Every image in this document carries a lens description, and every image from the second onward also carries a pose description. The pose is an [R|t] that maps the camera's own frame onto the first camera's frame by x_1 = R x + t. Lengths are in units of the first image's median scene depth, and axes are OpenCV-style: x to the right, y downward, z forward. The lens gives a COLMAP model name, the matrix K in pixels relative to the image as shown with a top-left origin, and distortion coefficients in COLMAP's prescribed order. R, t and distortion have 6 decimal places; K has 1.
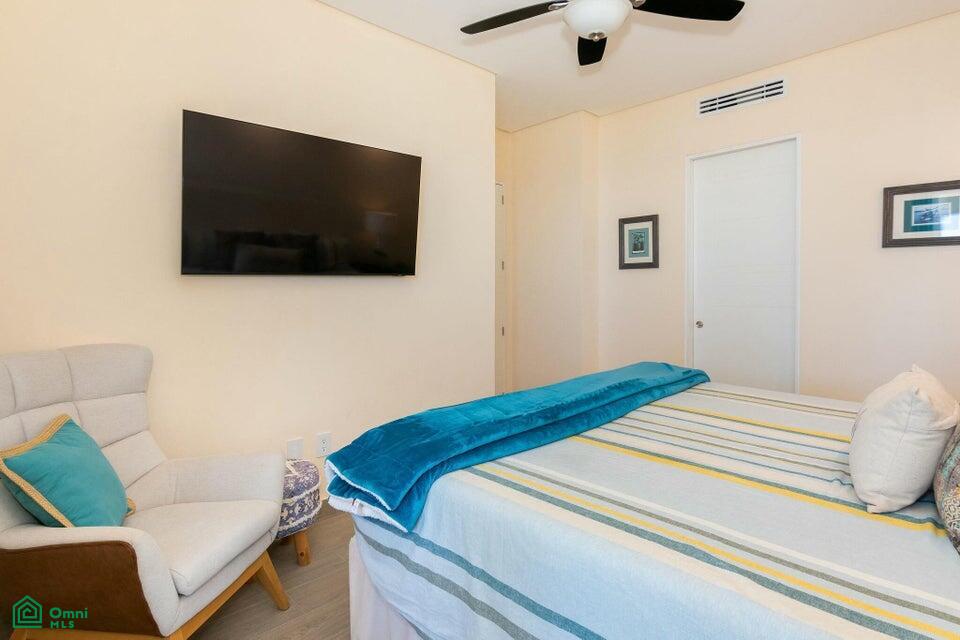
lens RADIAL K [[515.8, 0, 466.9], [0, 515.8, 290.4], [0, 0, 1]] dist [0.000488, 0.000865]
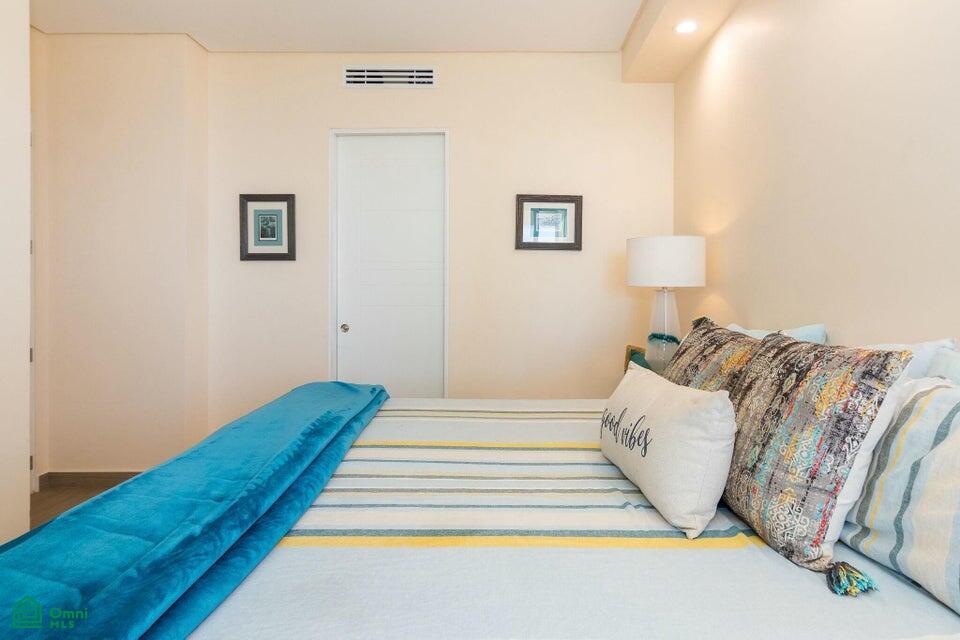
lens RADIAL K [[515.8, 0, 466.9], [0, 515.8, 290.4], [0, 0, 1]] dist [0.000488, 0.000865]
pose [[0.666992, -0.001180, 0.745064, -0.070845], [-0.001566, 0.999994, 0.002985, 0.000417], [-0.745063, -0.003158, 0.666987, 0.358494]]
